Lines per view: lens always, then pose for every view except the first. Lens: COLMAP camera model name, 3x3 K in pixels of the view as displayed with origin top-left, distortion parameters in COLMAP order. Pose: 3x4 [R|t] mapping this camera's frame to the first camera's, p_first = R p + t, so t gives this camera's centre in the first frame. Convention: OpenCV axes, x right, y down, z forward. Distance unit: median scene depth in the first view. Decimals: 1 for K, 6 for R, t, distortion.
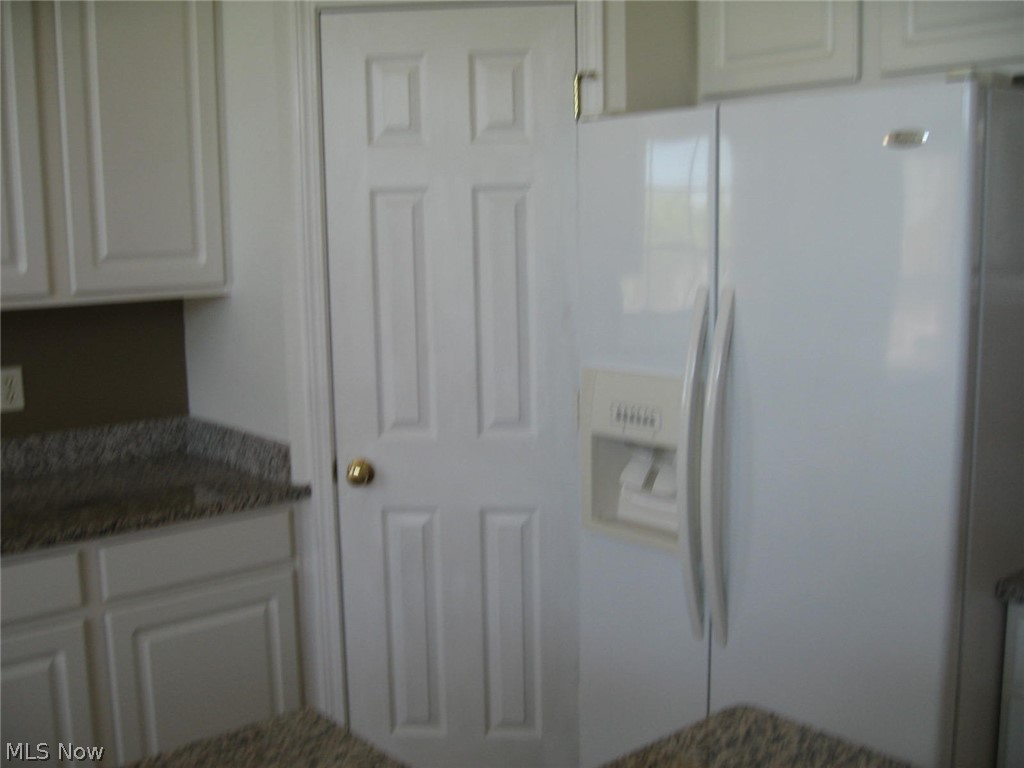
lens RADIAL K [[1124.4, 0, 478.9], [0, 1124.4, 385.5], [0, 0, 1]] dist [-0.104830, 0.119985]
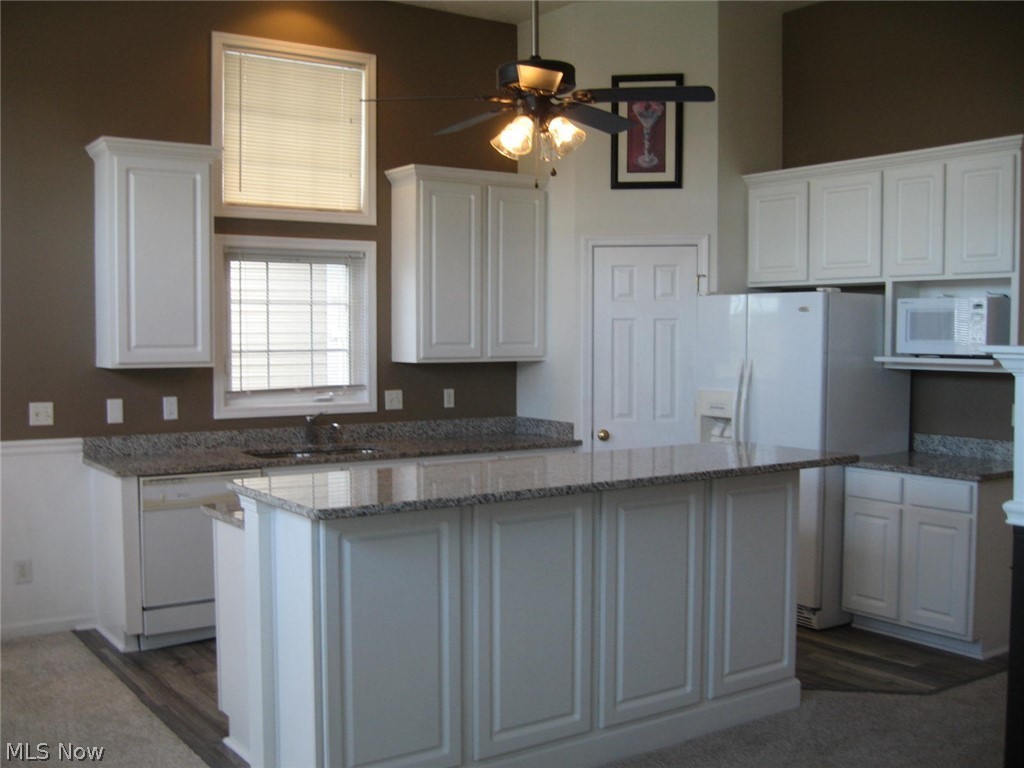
lens RADIAL K [[1112.1, 0, 503.0], [0, 1112.1, 395.4], [0, 0, 1]] dist [-0.131537, 0.098599]
pose [[0.996557, 0.028178, -0.077973, -0.140321], [-0.034316, 0.996320, -0.078537, 0.191697], [0.075474, 0.080942, 0.993857, -1.418676]]
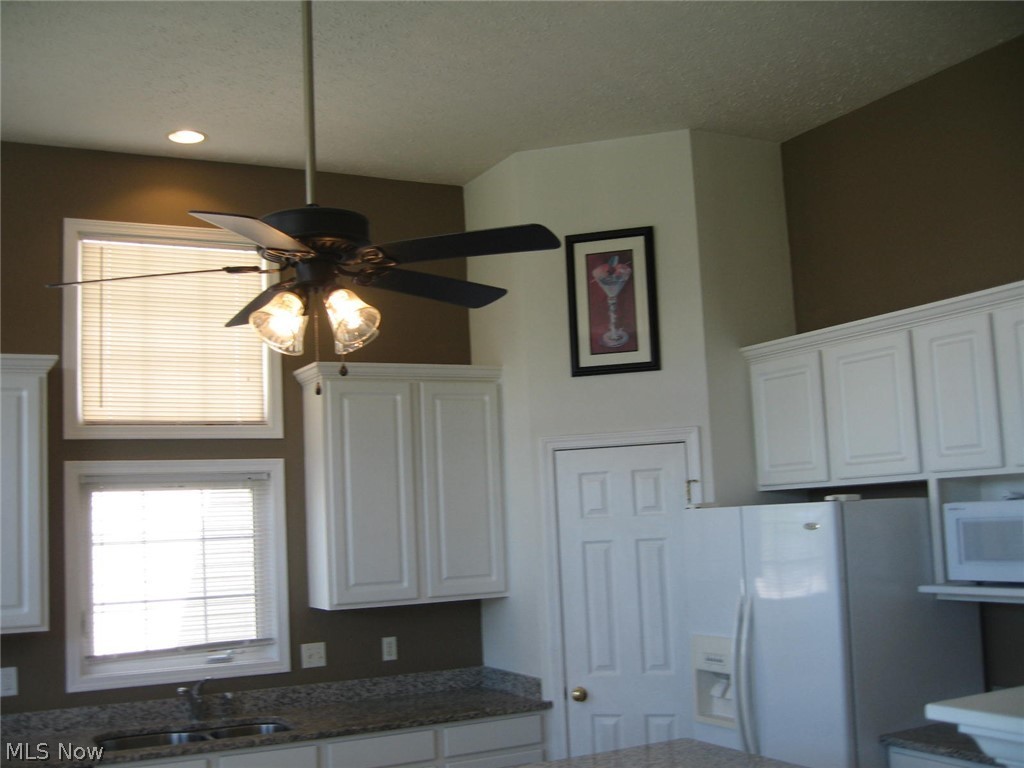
lens RADIAL K [[1112.1, 0, 503.0], [0, 1112.1, 395.4], [0, 0, 1]] dist [-0.131537, 0.098599]
pose [[0.980585, -0.042323, -0.191472, 0.141371], [-0.004489, 0.971329, -0.237695, 0.032406], [0.196043, 0.233940, 0.952281, -0.877444]]
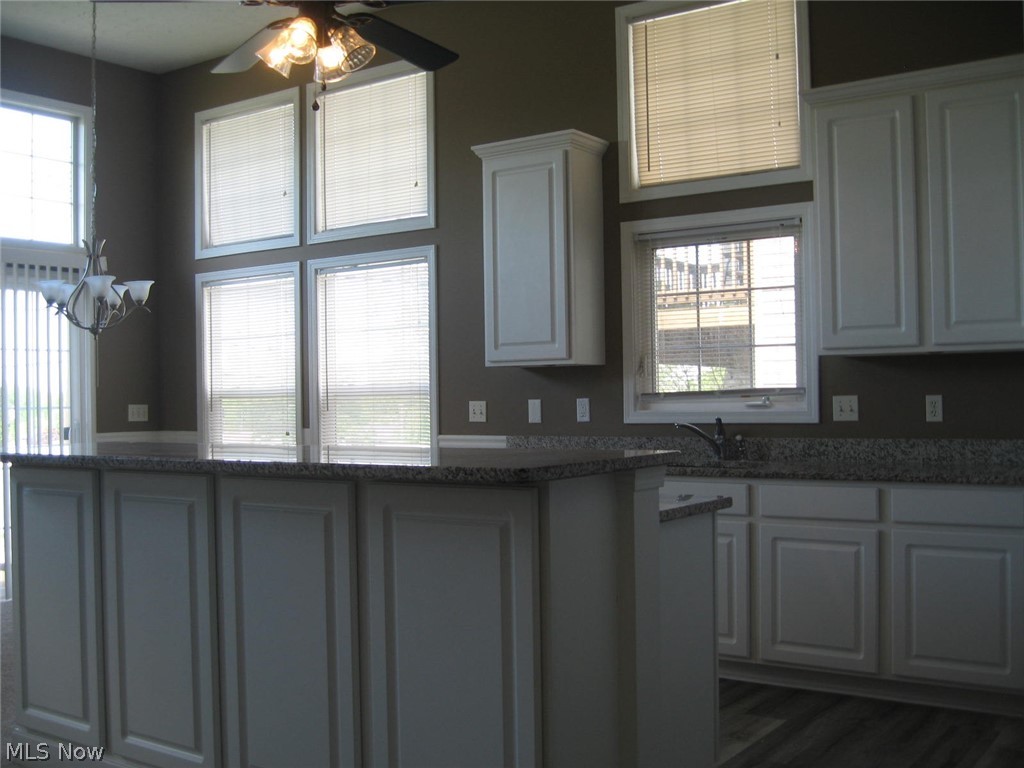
lens RADIAL K [[1112.1, 0, 503.0], [0, 1112.1, 395.4], [0, 0, 1]] dist [-0.131537, 0.098599]
pose [[0.270249, 0.017861, -0.962625, 1.010592], [-0.122068, 0.992395, -0.015856, 0.093668], [0.955021, 0.121791, 0.270374, -0.030706]]
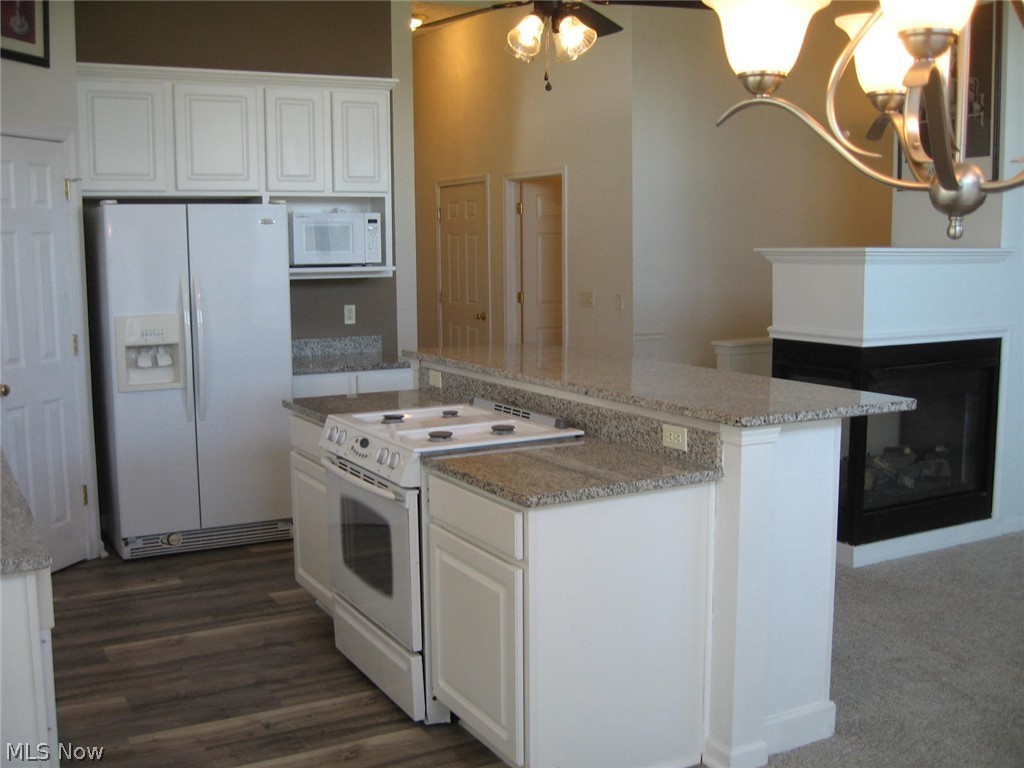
lens RADIAL K [[1112.1, 0, 503.0], [0, 1112.1, 395.4], [0, 0, 1]] dist [-0.131537, 0.098599]
pose [[0.189881, -0.110290, 0.975593, -1.681389], [0.137353, 0.986883, 0.084833, 0.051983], [-0.972152, 0.117893, 0.202539, -0.130076]]
